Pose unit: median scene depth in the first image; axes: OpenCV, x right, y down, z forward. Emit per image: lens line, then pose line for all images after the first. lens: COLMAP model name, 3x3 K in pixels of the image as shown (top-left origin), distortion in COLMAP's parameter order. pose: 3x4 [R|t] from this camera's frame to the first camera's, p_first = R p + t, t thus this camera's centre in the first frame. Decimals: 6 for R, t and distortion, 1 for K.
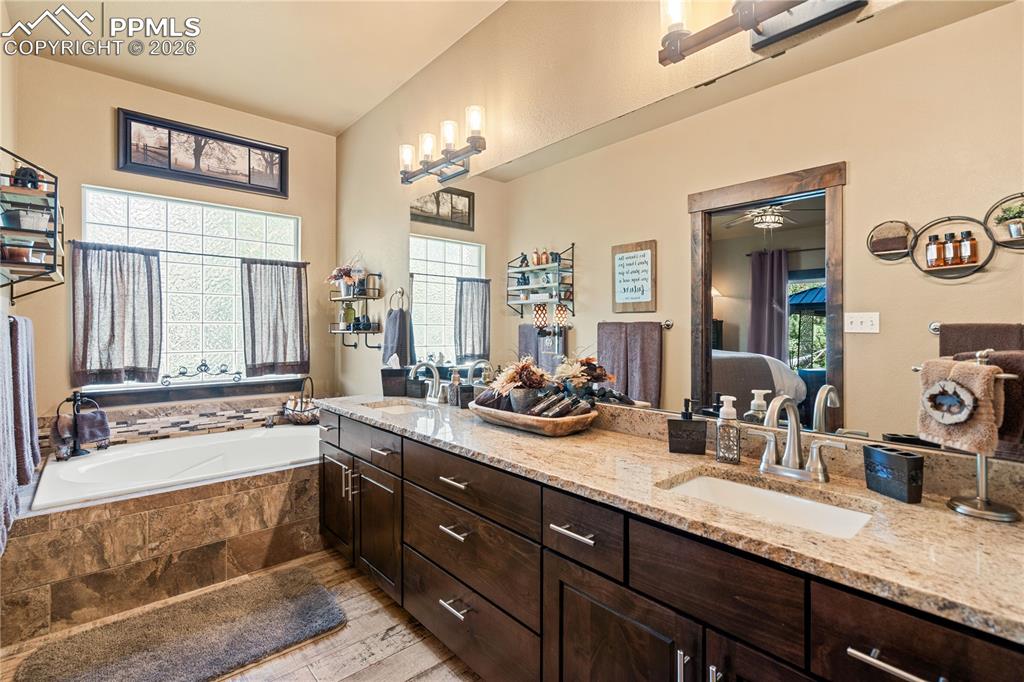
lens RADIAL K [[473.5, 0, 510.8], [0, 473.5, 328.9], [0, 0, 1]] dist [-0.000968, -0.001034]
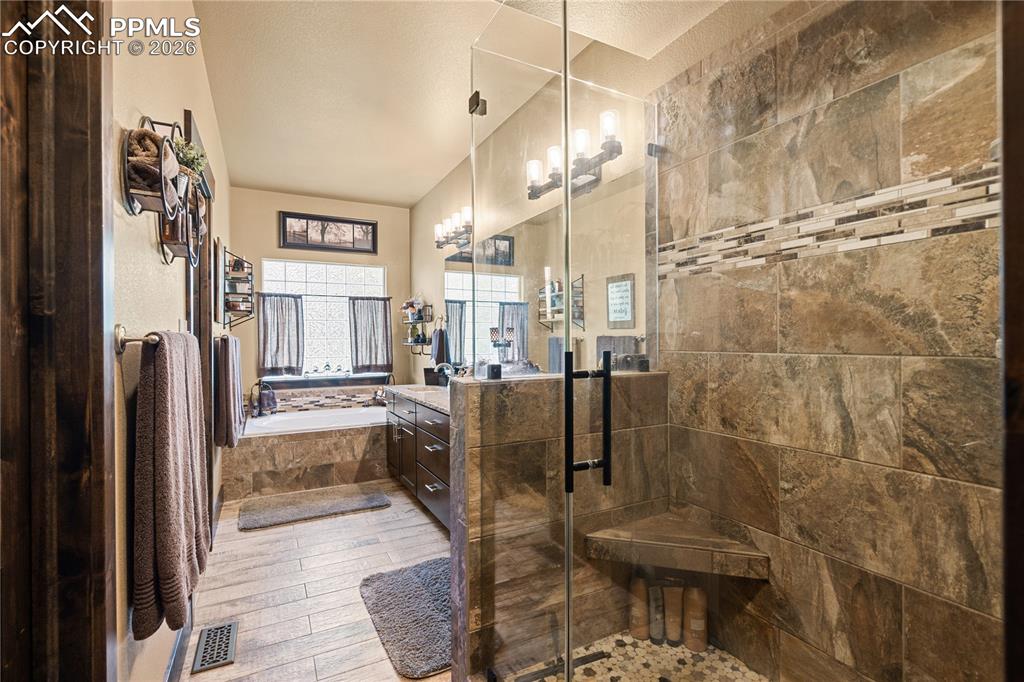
lens RADIAL K [[472.4, 0, 512.0], [0, 472.4, 341.0], [0, 0, 1]] dist [-0.000689, -0.000157]
pose [[0.971751, -0.005160, -0.235951, 0.338956], [0.006271, 0.999973, 0.003957, -0.008575], [0.235925, -0.005325, 0.971757, -0.406741]]
